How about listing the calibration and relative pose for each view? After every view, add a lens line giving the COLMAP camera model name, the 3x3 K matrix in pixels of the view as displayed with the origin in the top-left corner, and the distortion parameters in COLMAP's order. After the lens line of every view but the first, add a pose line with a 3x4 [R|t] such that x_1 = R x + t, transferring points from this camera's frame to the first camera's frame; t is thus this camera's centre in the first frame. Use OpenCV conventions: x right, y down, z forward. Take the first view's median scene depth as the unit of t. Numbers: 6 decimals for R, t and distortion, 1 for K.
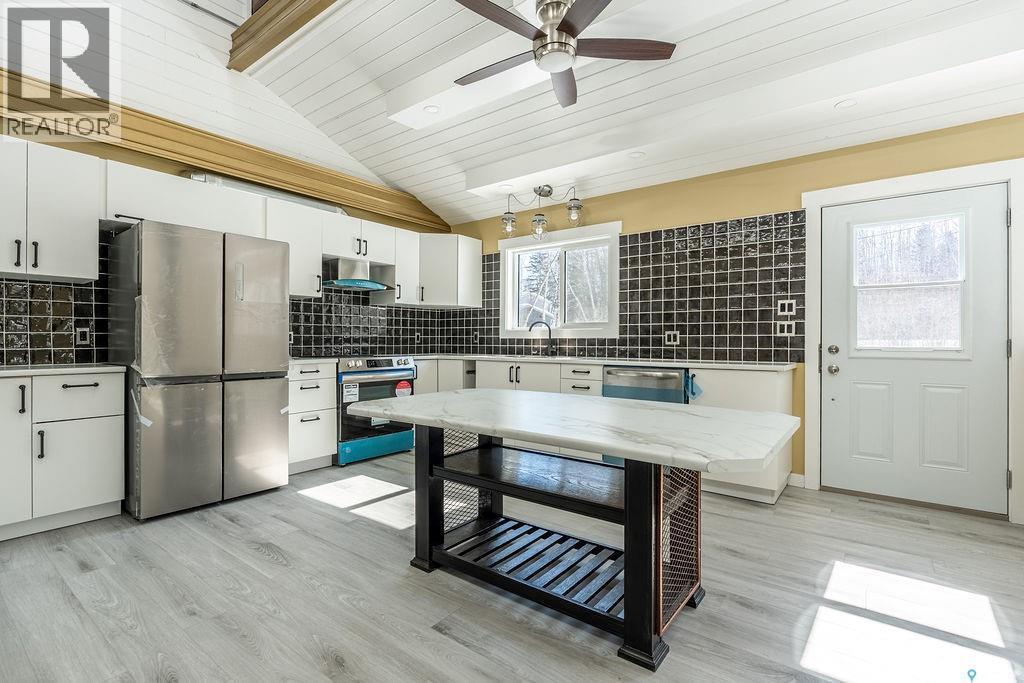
lens RADIAL K [[478.2, 0, 552.5], [0, 478.2, 338.6], [0, 0, 1]] dist [-0.000181, 0.000029]
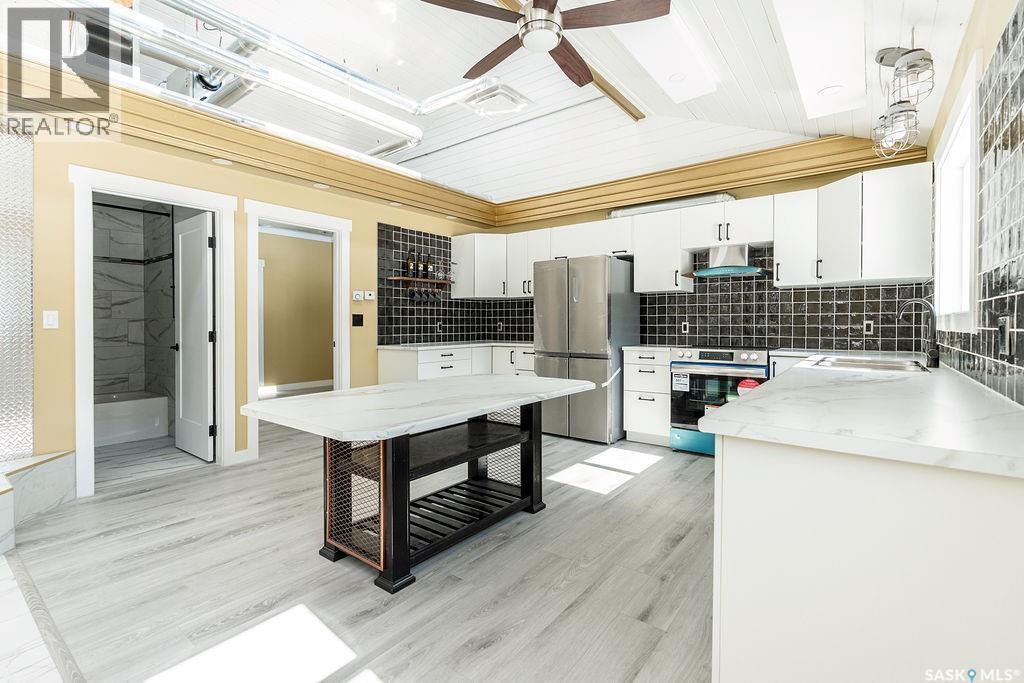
lens RADIAL K [[511.9, 0, 472.4], [0, 511.9, 326.7], [0, 0, 1]] dist [-0.000662, -0.000129]
pose [[-0.141388, 0.004615, -0.989944, 0.671217], [0.004590, 0.999981, 0.004006, -0.010918], [0.989944, -0.003978, -0.141406, 0.656365]]
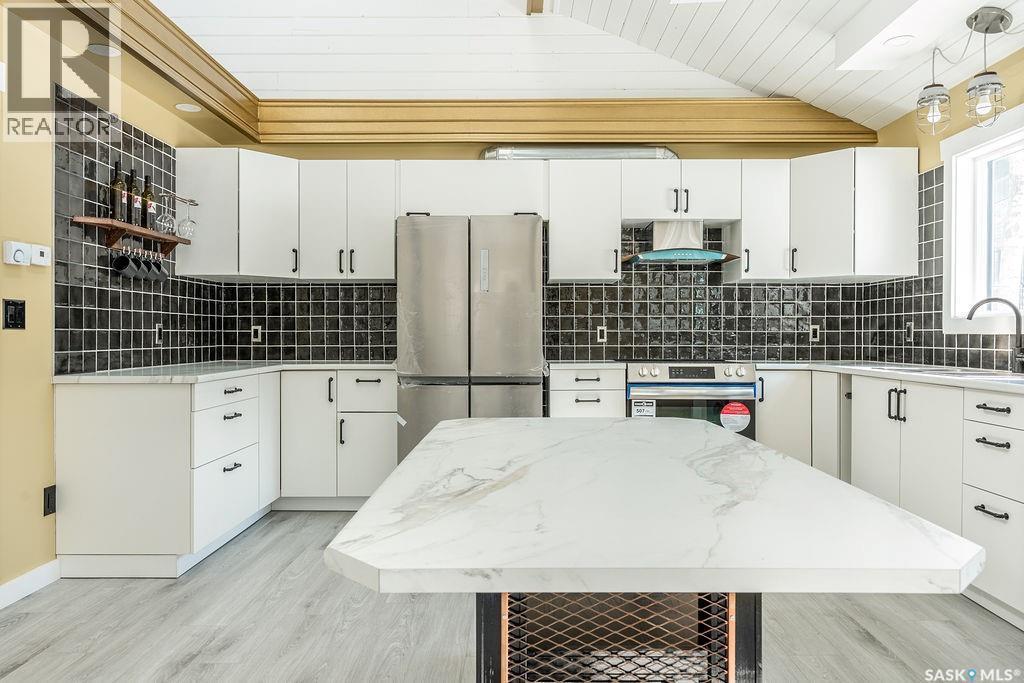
lens RADIAL K [[767.5, 0, 524.4], [0, 767.5, 337.6], [0, 0, 1]] dist [0.002193, -0.000894]
pose [[0.551942, 0.000258, -0.833882, 0.388213], [0.003871, 0.999988, 0.002871, -0.000859], [0.833874, -0.004812, 0.551935, 0.213963]]
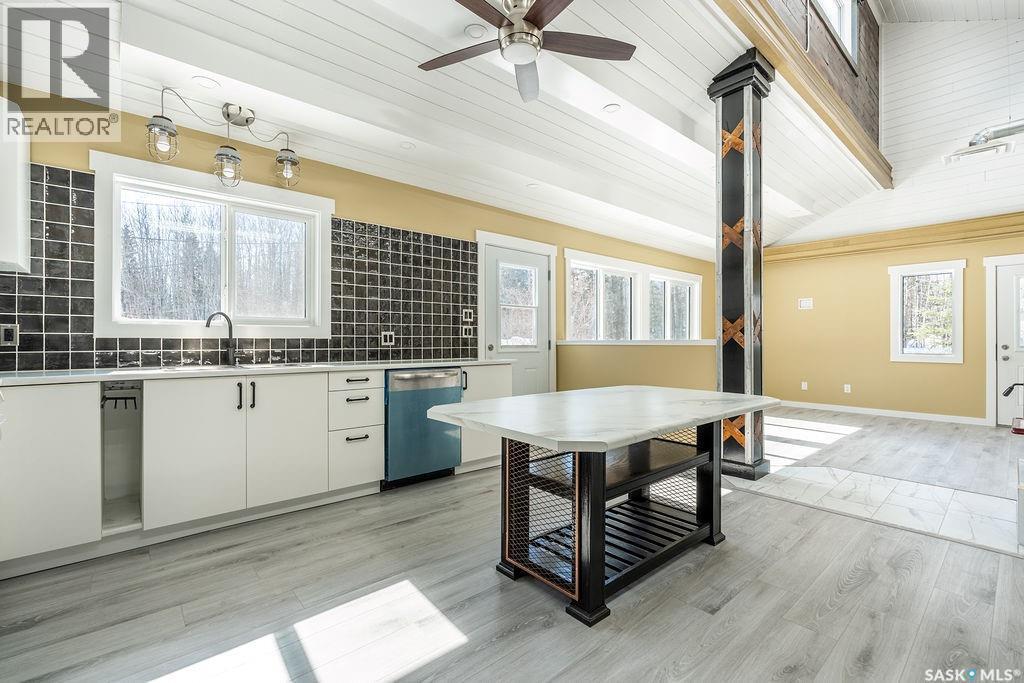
lens RADIAL K [[445.2, 0, 519.3], [0, 445.2, 339.5], [0, 0, 1]] dist [-0.001371, -0.000011]
pose [[0.236312, 0.000250, 0.971677, -0.568245], [-0.005427, 0.999985, 0.001062, -0.001885], [-0.971662, -0.005525, 0.236310, 0.514340]]
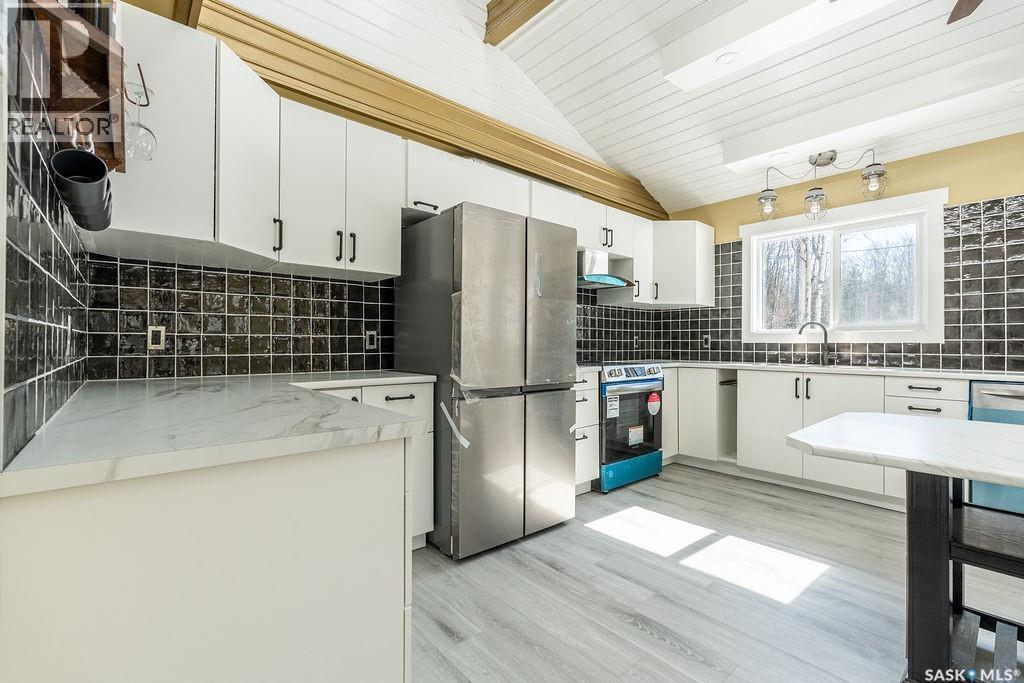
lens RADIAL K [[466.3, 0, 525.0], [0, 466.3, 340.9], [0, 0, 1]] dist [-0.003508, -0.000229]
pose [[0.975354, 0.000837, -0.220645, -0.360053], [-0.001515, 0.999995, -0.002906, -0.000921], [0.220641, 0.003169, 0.975350, 0.143891]]
